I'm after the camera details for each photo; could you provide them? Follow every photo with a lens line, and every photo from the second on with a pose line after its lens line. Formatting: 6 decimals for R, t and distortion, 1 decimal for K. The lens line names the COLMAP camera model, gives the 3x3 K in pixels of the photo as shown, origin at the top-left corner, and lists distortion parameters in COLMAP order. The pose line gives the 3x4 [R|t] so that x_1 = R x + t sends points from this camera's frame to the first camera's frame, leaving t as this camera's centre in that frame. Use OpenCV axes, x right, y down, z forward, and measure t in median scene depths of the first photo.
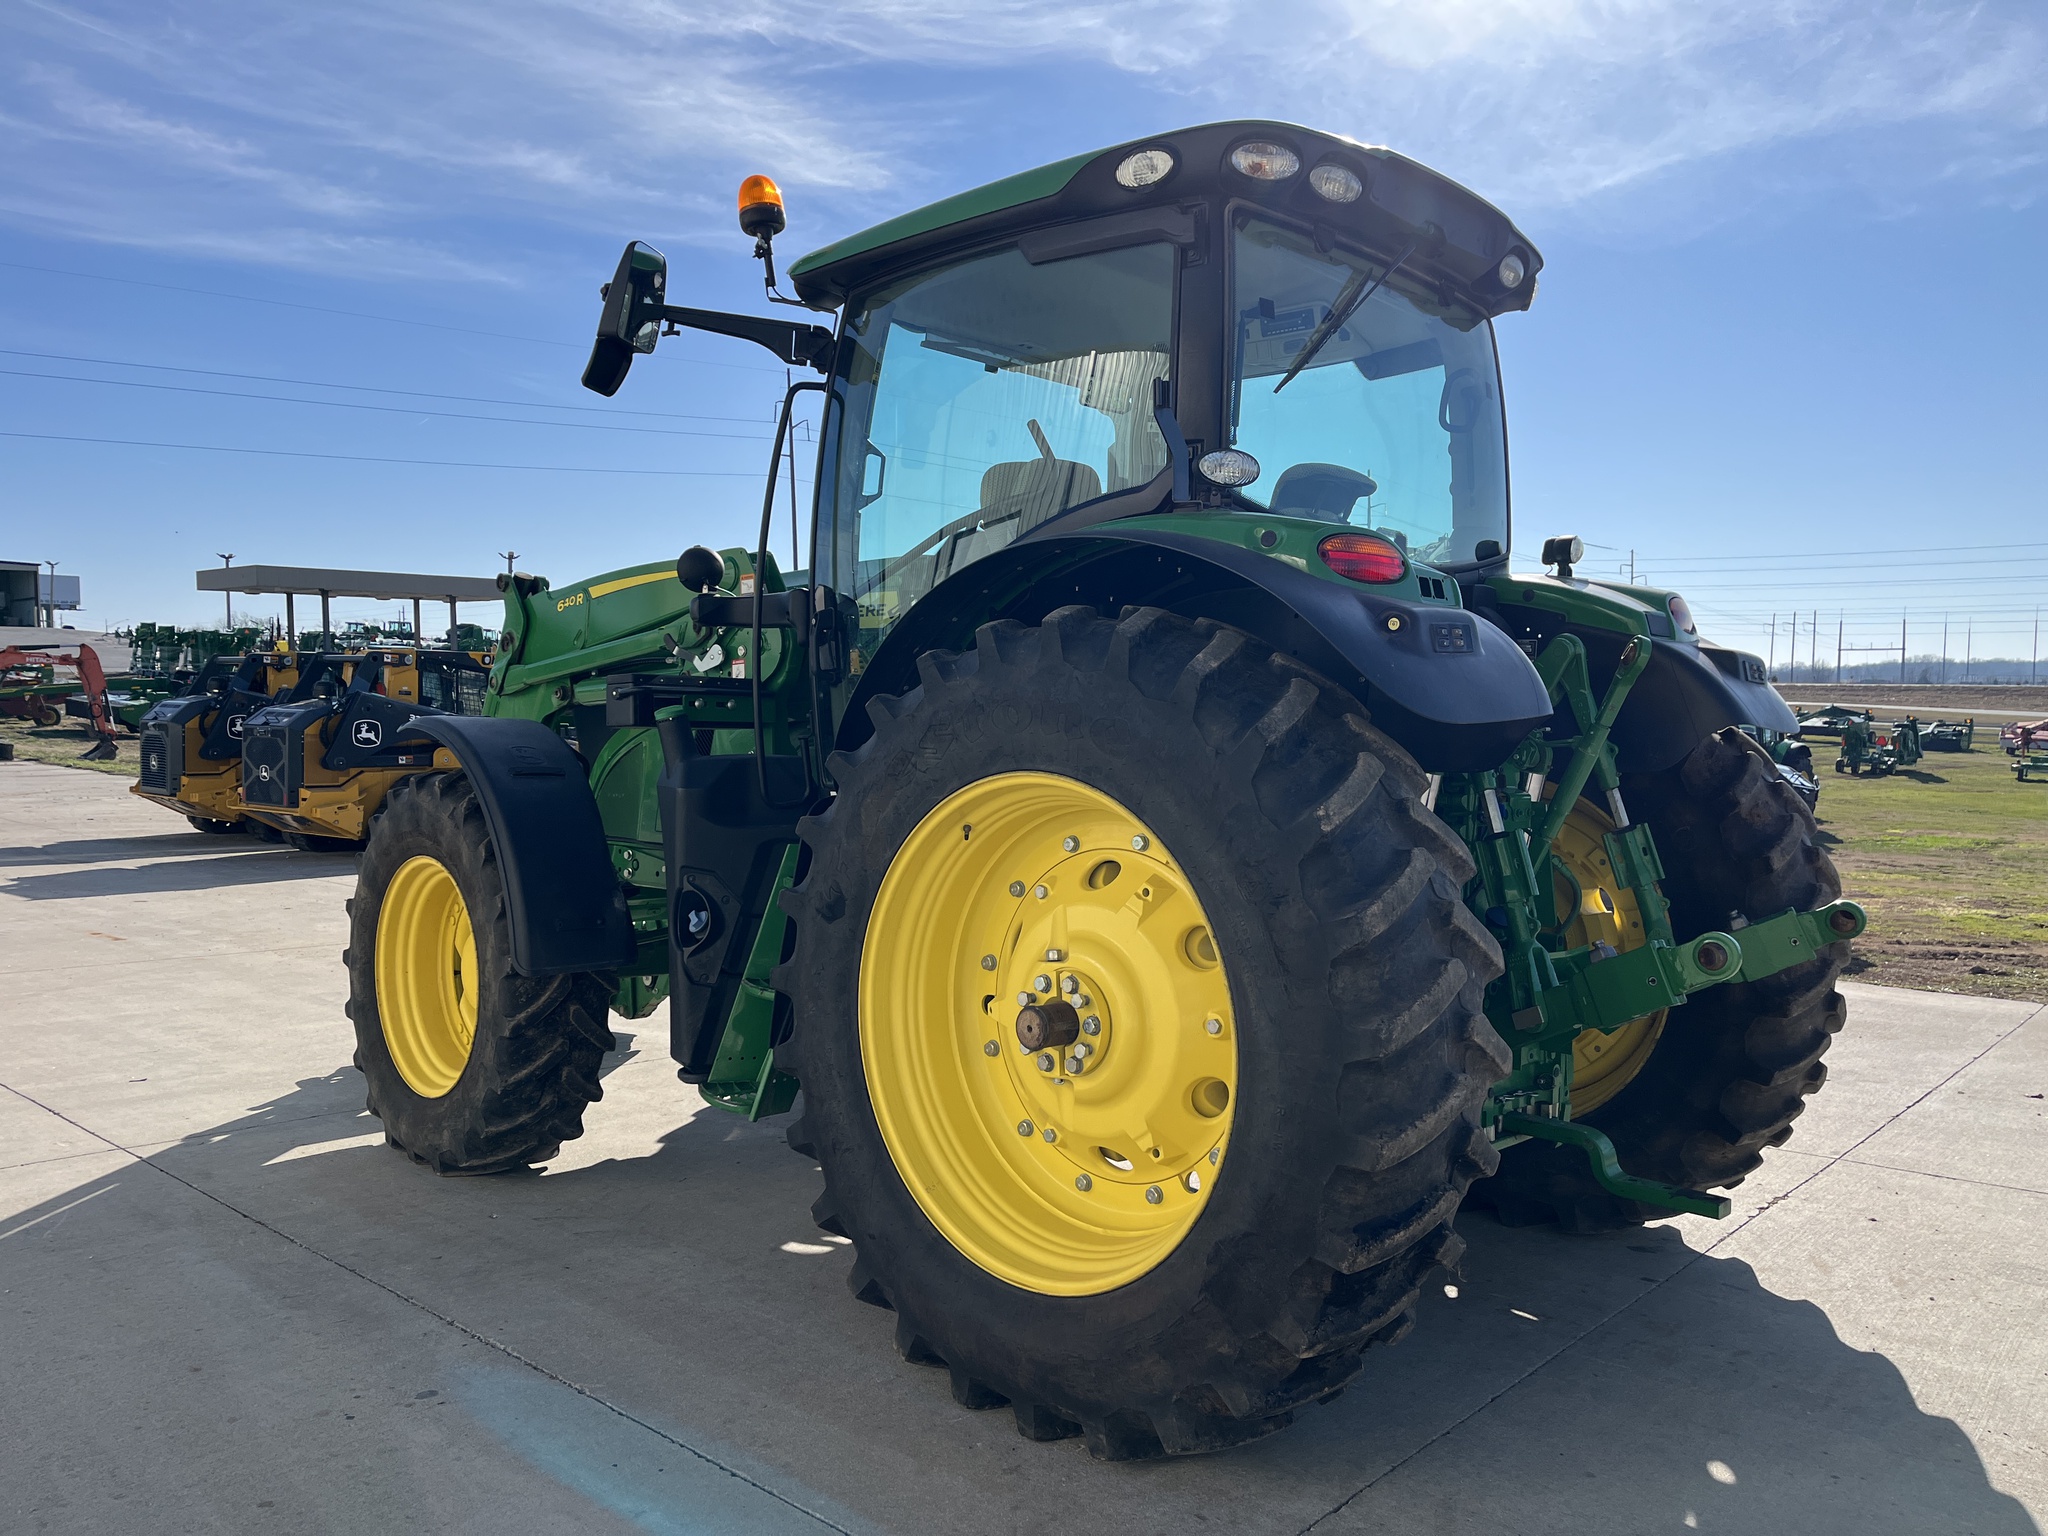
lens RADIAL K [[1526.4, 0, 1019.6], [0, 1526.4, 785.2], [0, 0, 1]] dist [0.064512, -0.090782]
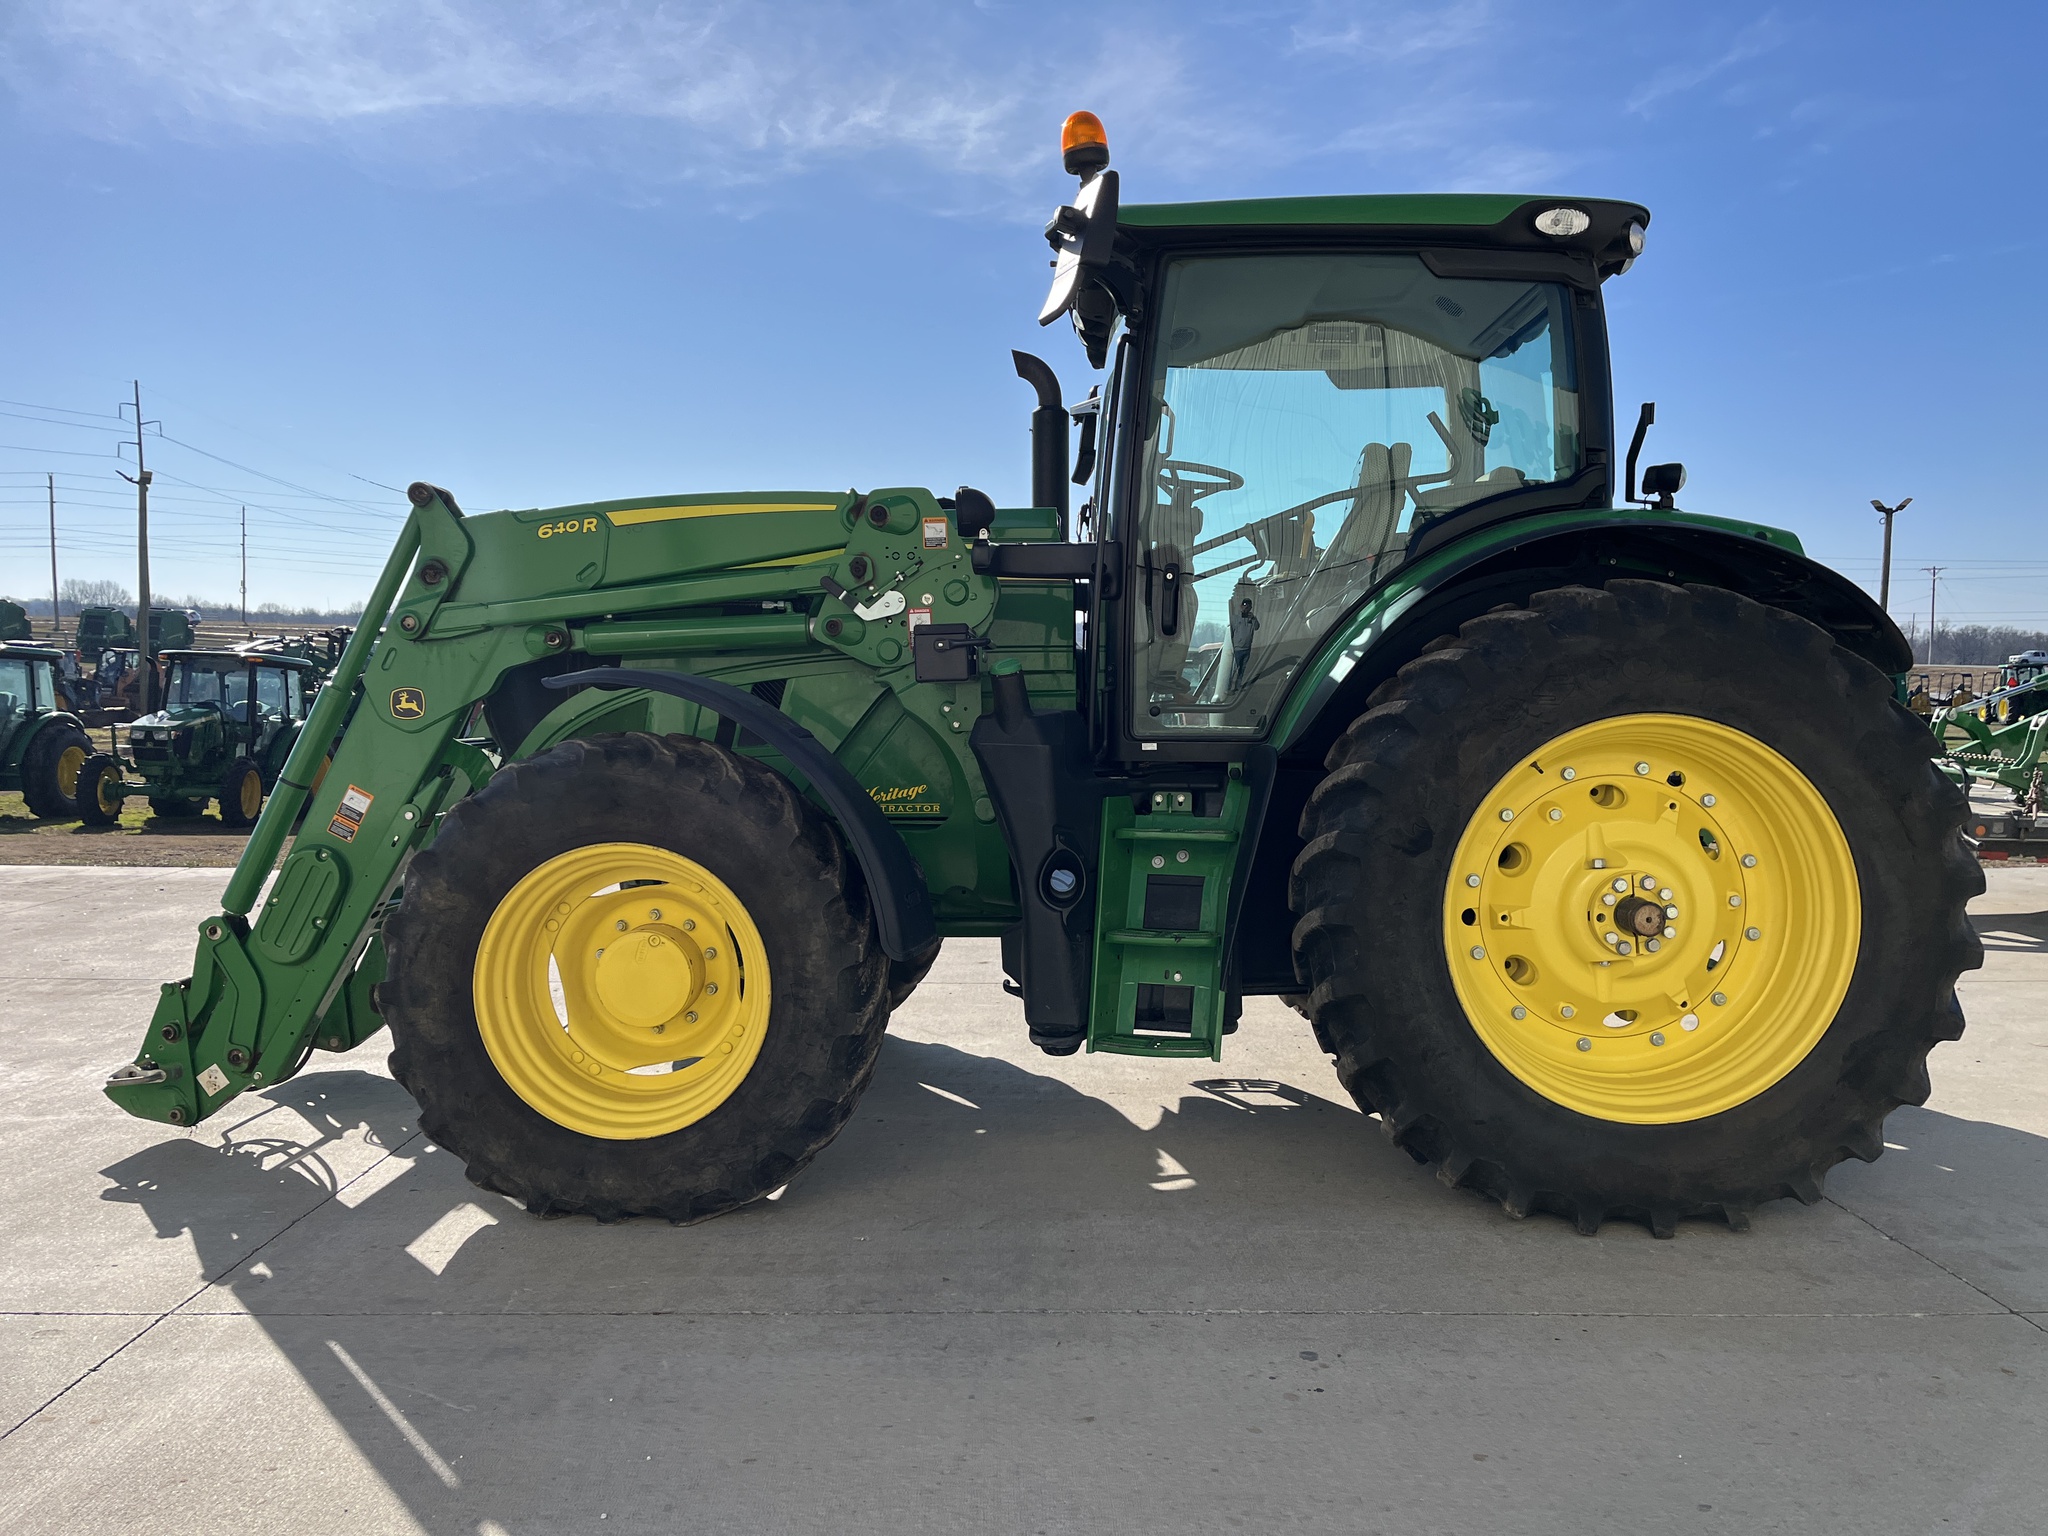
lens RADIAL K [[1566.3, 0, 1022.2], [0, 1566.3, 785.6], [0, 0, 1]] dist [0.081033, -0.120327]
pose [[0.734069, -0.048543, 0.677338, -1.107848], [0.029317, 0.998777, 0.039807, -0.014801], [-0.678442, -0.009364, 0.734594, 0.355932]]
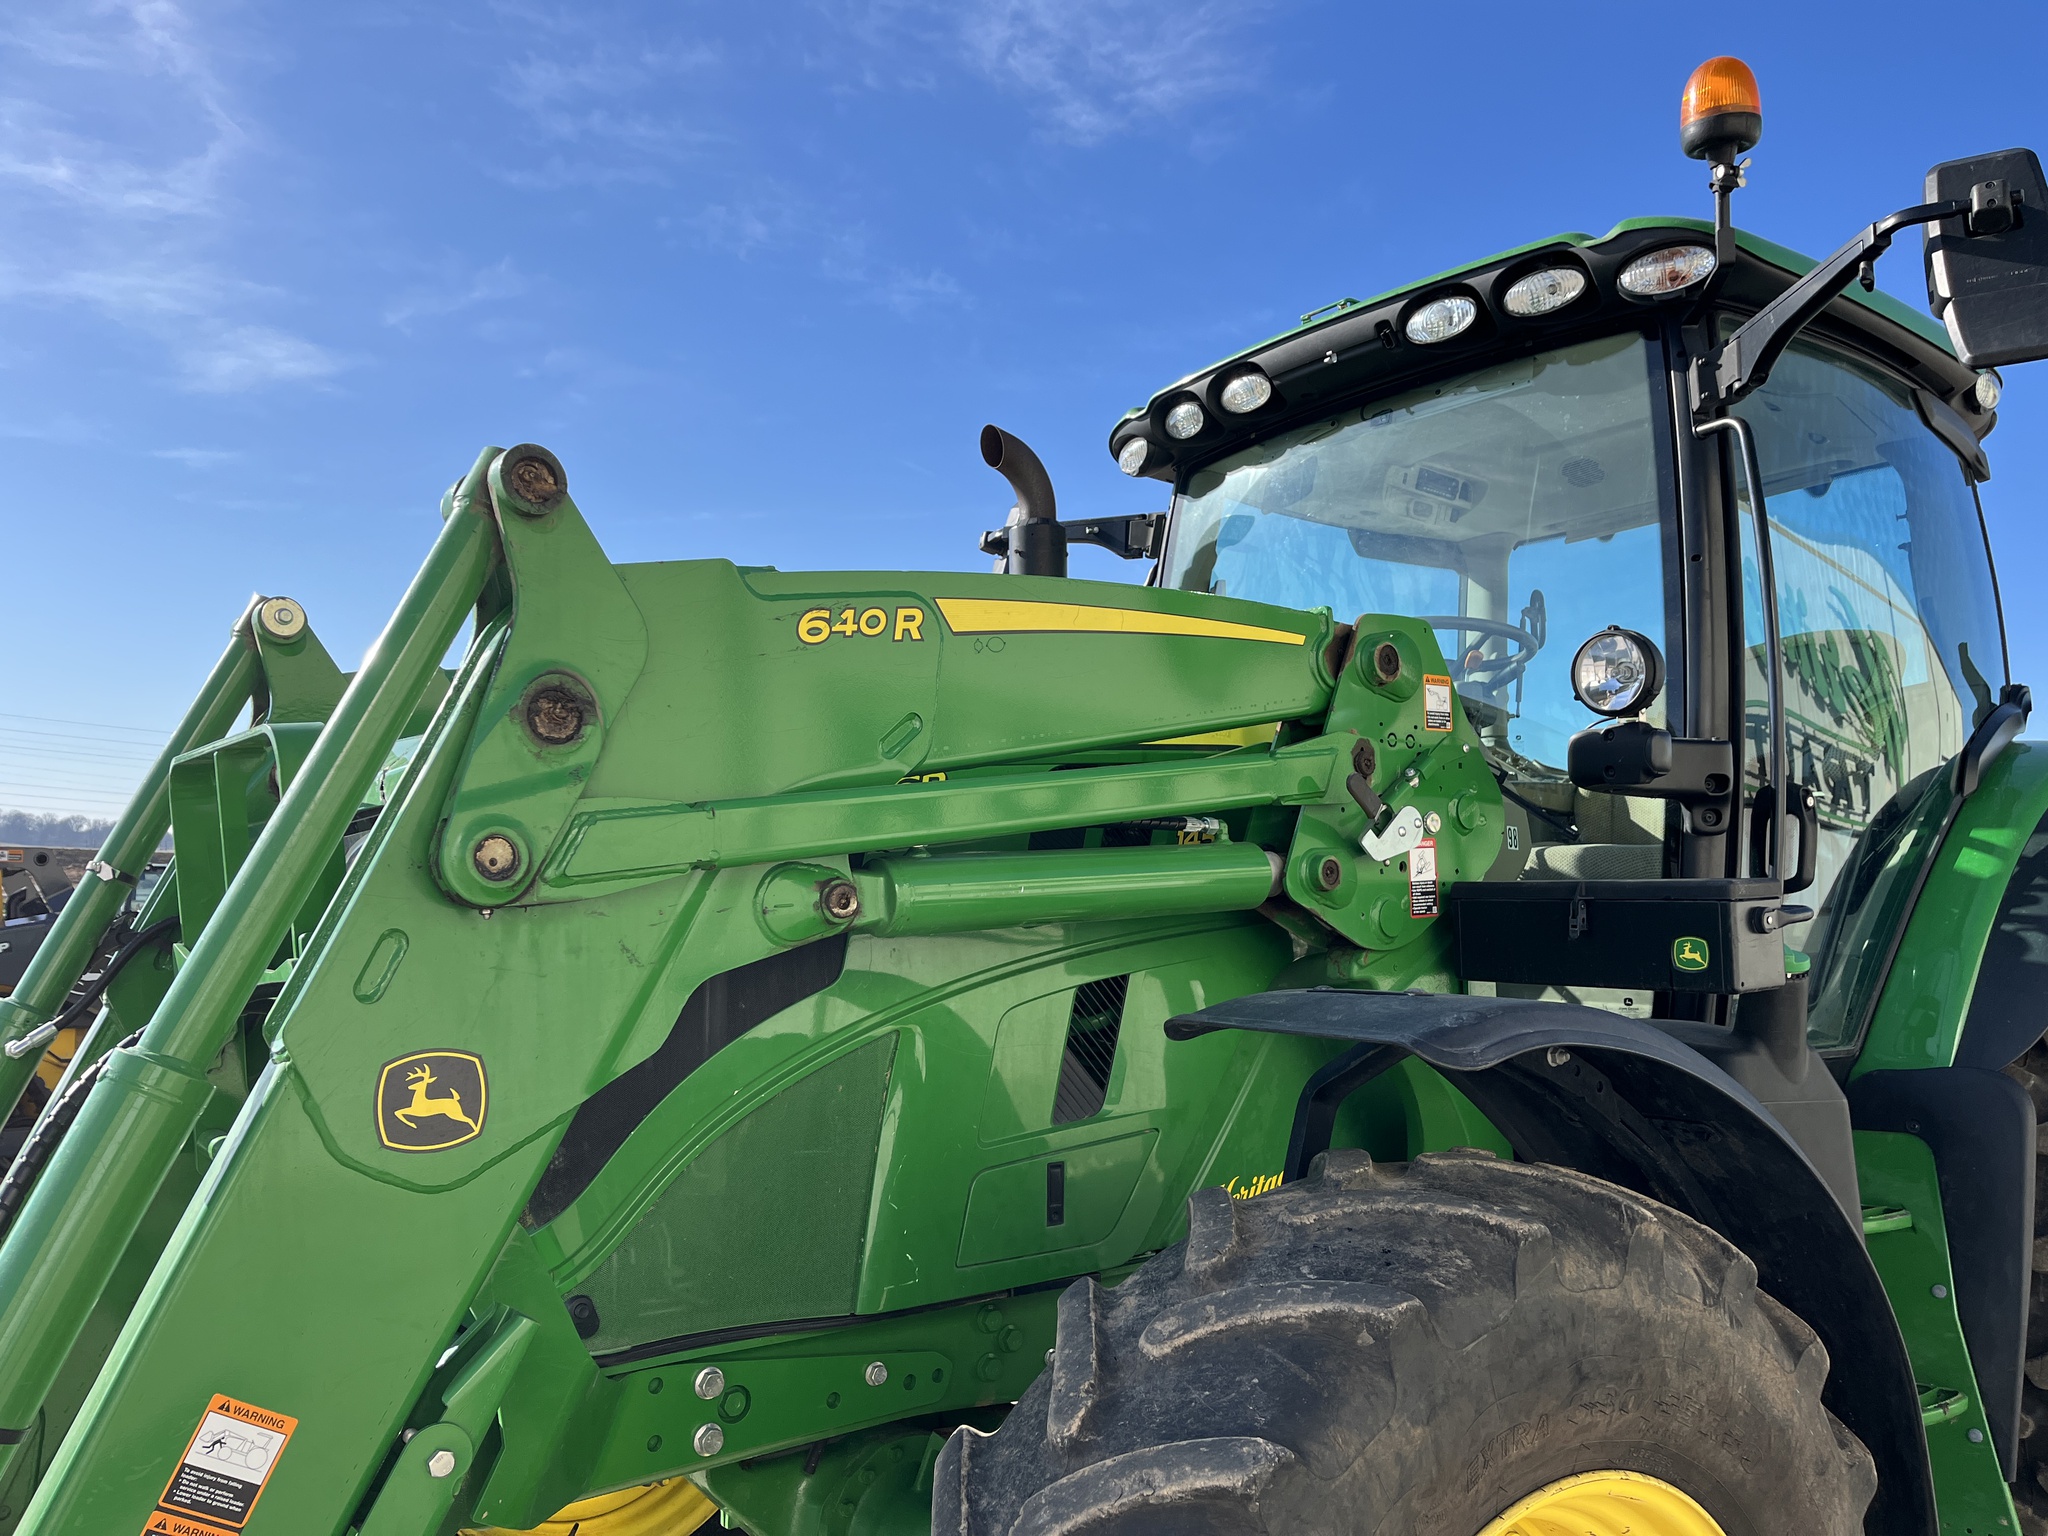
lens RADIAL K [[1557.7, 0, 1067.7], [0, 1557.7, 772.0], [0, 0, 1]] dist [0.091031, -0.135957]
pose [[0.128223, 0.068777, 0.989358, -0.990456], [0.033341, 0.996730, -0.073610, -0.099276], [-0.991185, 0.042425, 0.125511, 1.472772]]
